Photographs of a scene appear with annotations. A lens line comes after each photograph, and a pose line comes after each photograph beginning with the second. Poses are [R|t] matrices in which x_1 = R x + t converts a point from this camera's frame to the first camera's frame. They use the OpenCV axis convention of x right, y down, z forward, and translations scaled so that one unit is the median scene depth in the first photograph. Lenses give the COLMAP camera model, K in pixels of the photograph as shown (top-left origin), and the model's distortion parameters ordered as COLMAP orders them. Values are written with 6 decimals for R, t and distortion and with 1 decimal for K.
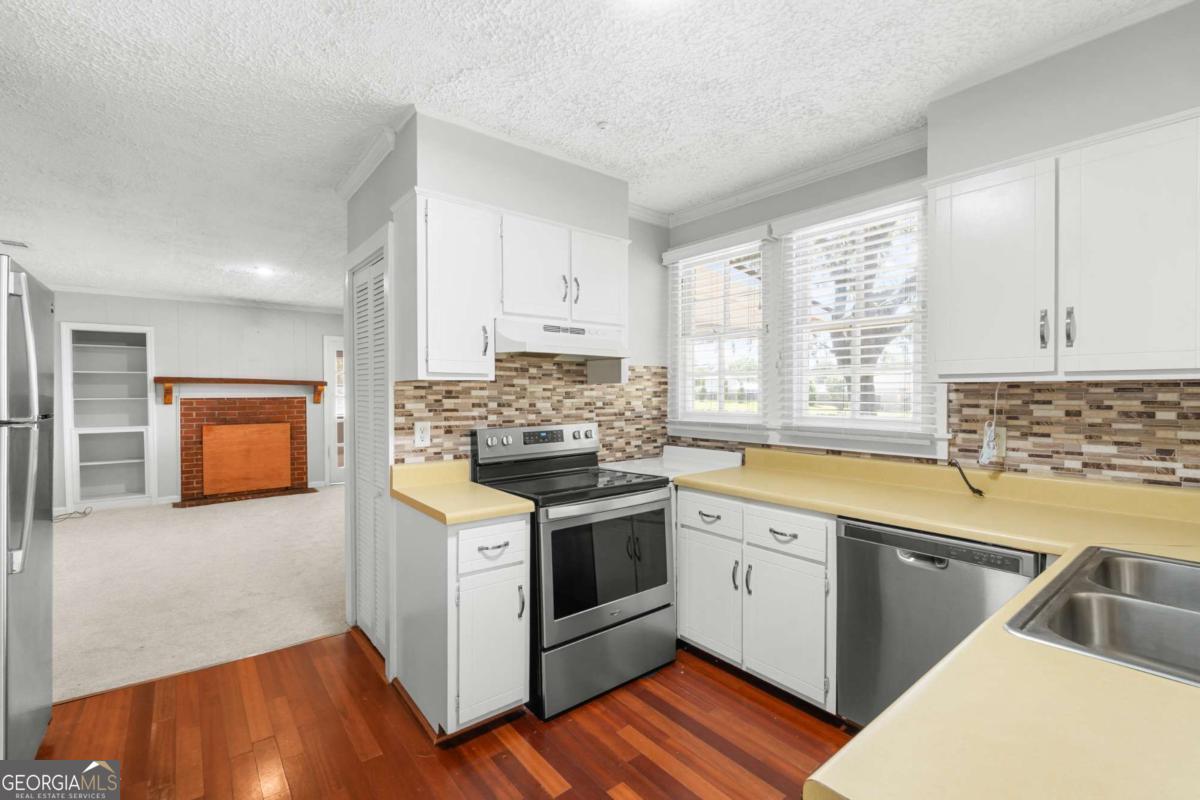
lens RADIAL K [[524.8, 0, 591.4], [0, 524.8, 399.4], [0, 0, 1]] dist [-0.004224, -0.000636]
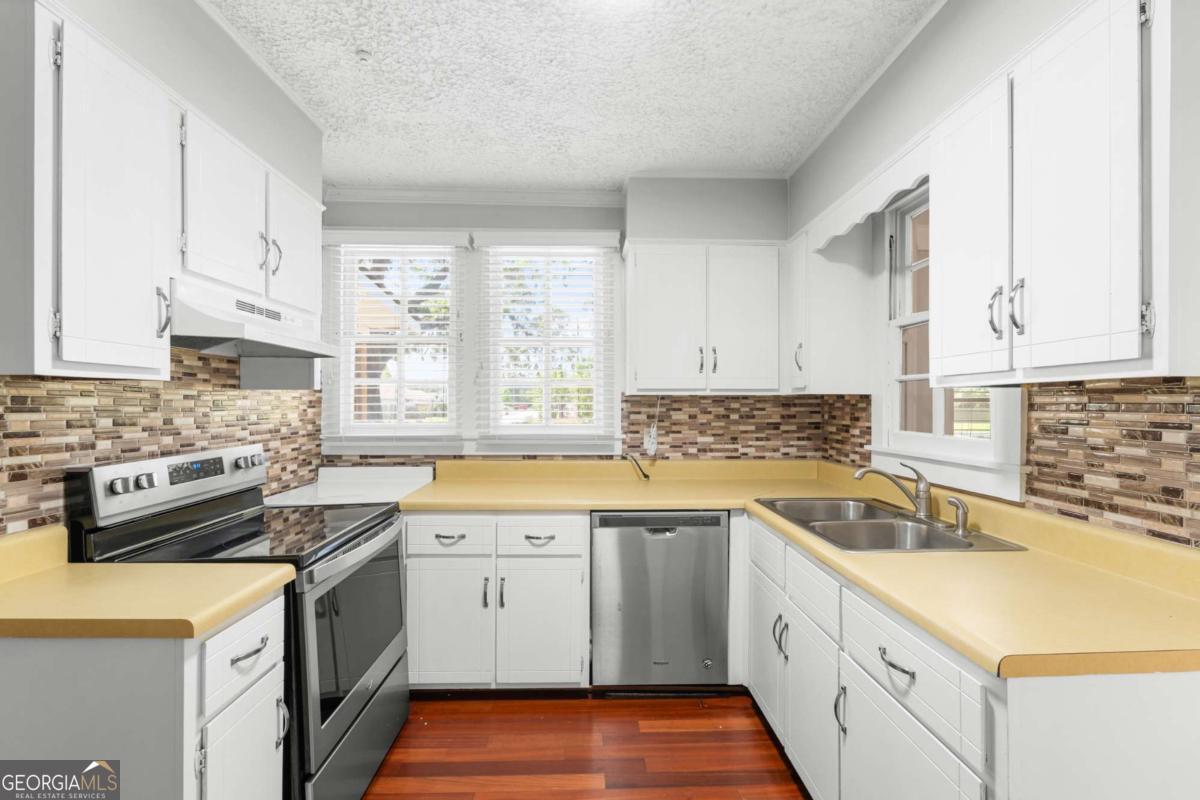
lens RADIAL K [[524.8, 0, 593.8], [0, 524.8, 403.5], [0, 0, 1]] dist [-0.004224, -0.000636]
pose [[0.600875, 0.001187, 0.799342, -0.396360], [0.008963, 0.999926, -0.008222, -0.001233], [-0.799293, 0.012105, 0.600819, 0.277934]]
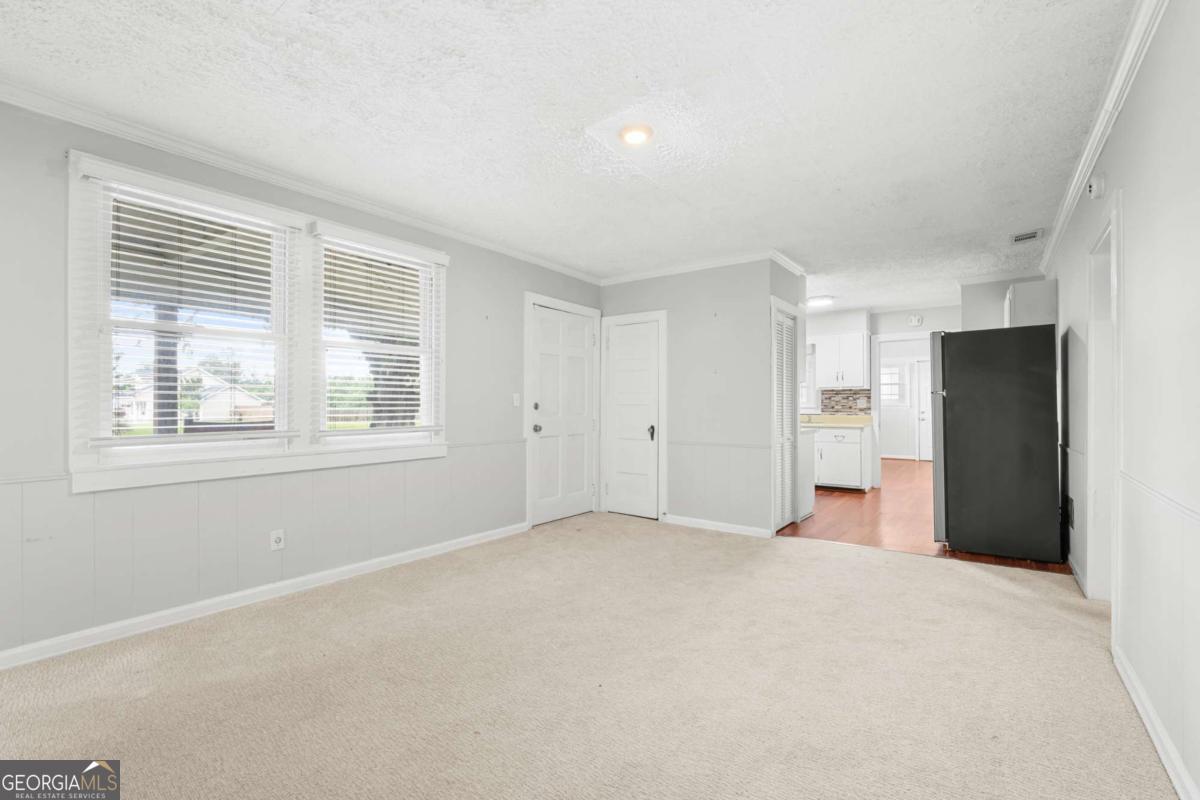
lens RADIAL K [[524.8, 0, 599.1], [0, 524.8, 408.5], [0, 0, 1]] dist [-0.004224, -0.000636]
pose [[-0.253511, -0.003438, 0.967327, -1.016187], [0.019715, 0.999768, 0.008720, 0.010695], [-0.967132, 0.021281, -0.253384, 0.959313]]
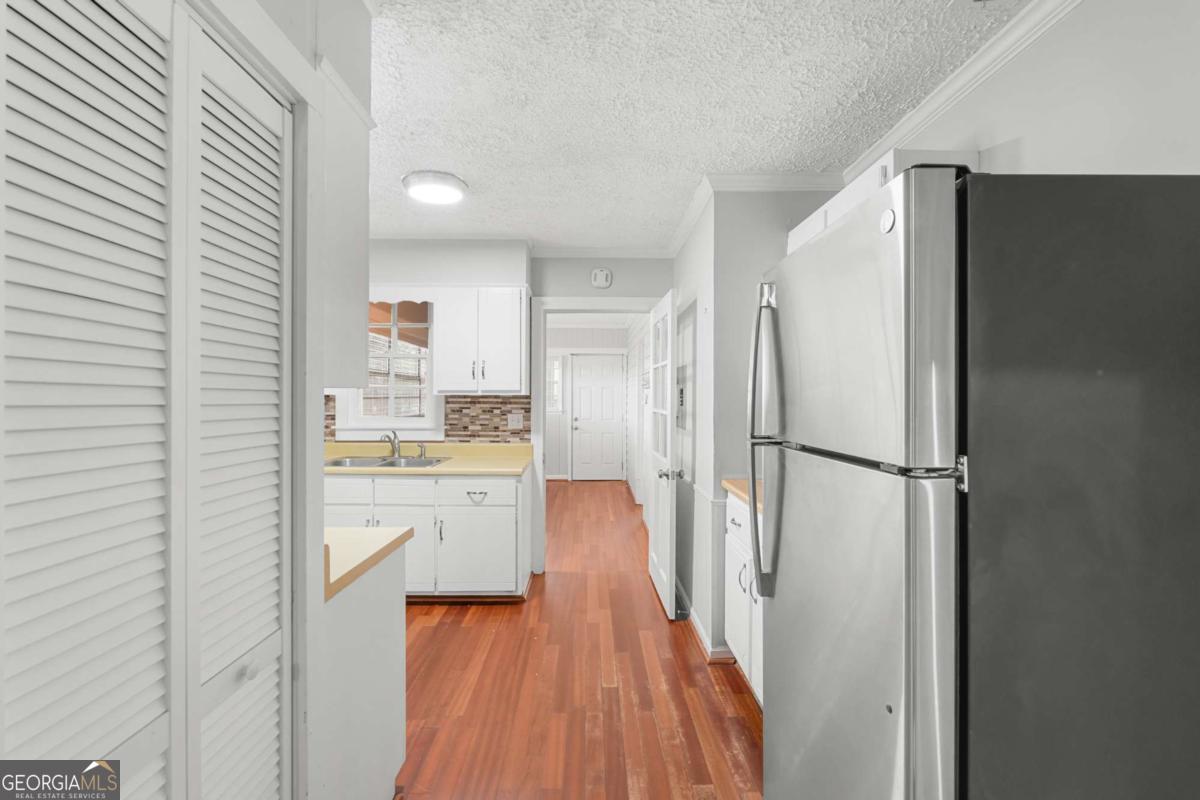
lens RADIAL K [[524.8, 0, 595.8], [0, 524.8, 398.7], [0, 0, 1]] dist [-0.004224, -0.000636]
pose [[-0.789120, -0.006699, 0.614203, -0.575934], [0.003693, 0.999871, 0.015649, -0.011940], [-0.614228, 0.014618, -0.788993, 0.599295]]
